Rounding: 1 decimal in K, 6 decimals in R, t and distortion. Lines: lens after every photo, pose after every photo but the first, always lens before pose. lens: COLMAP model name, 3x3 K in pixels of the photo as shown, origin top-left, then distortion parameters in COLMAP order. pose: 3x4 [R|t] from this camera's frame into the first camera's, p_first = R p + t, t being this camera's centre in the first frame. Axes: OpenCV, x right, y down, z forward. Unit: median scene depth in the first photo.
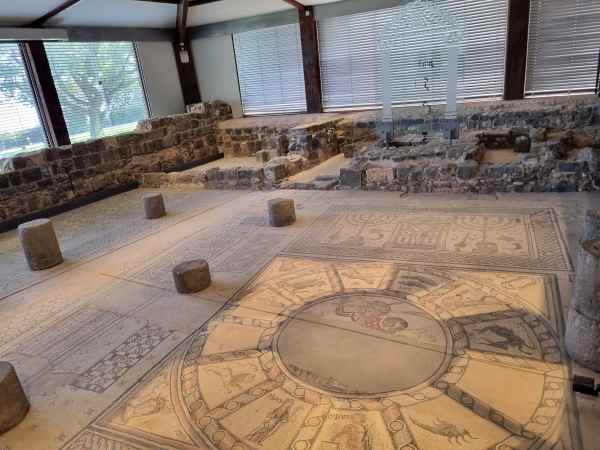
lens RADIAL K [[450.2, 0, 295.2], [0, 450.2, 225.9], [0, 0, 1]] dist [0.071817, -0.065222]
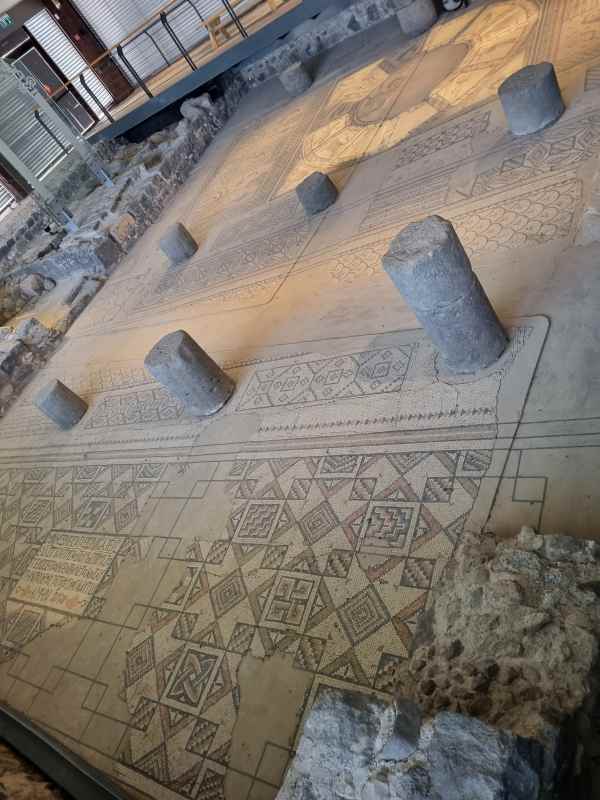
lens RADIAL K [[600.3, 0, 301.0], [0, 600.3, 402.8], [0, 0, 1]] dist [0.071817, -0.065222]
pose [[0.014031, -0.572250, 0.819959, -1.108366], [0.779257, 0.520102, 0.349645, -0.091401], [-0.626547, 0.634053, 0.453228, 0.549587]]
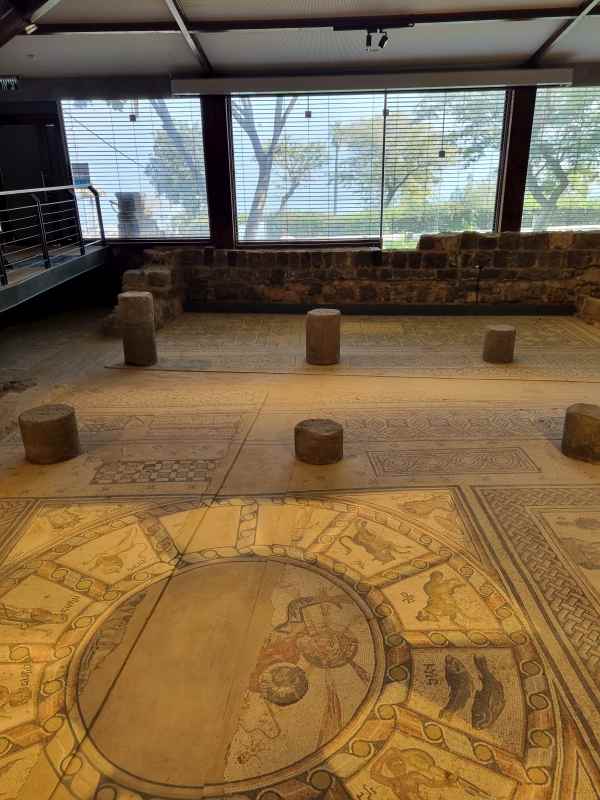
lens RADIAL K [[600.3, 0, 305.1], [0, 600.3, 390.1], [0, 0, 1]] dist [0.071817, -0.065222]
pose [[0.432235, 0.405911, -0.805239, 0.377510], [-0.324027, 0.903234, 0.281378, -0.169438], [0.841534, 0.139298, 0.521935, 0.350540]]
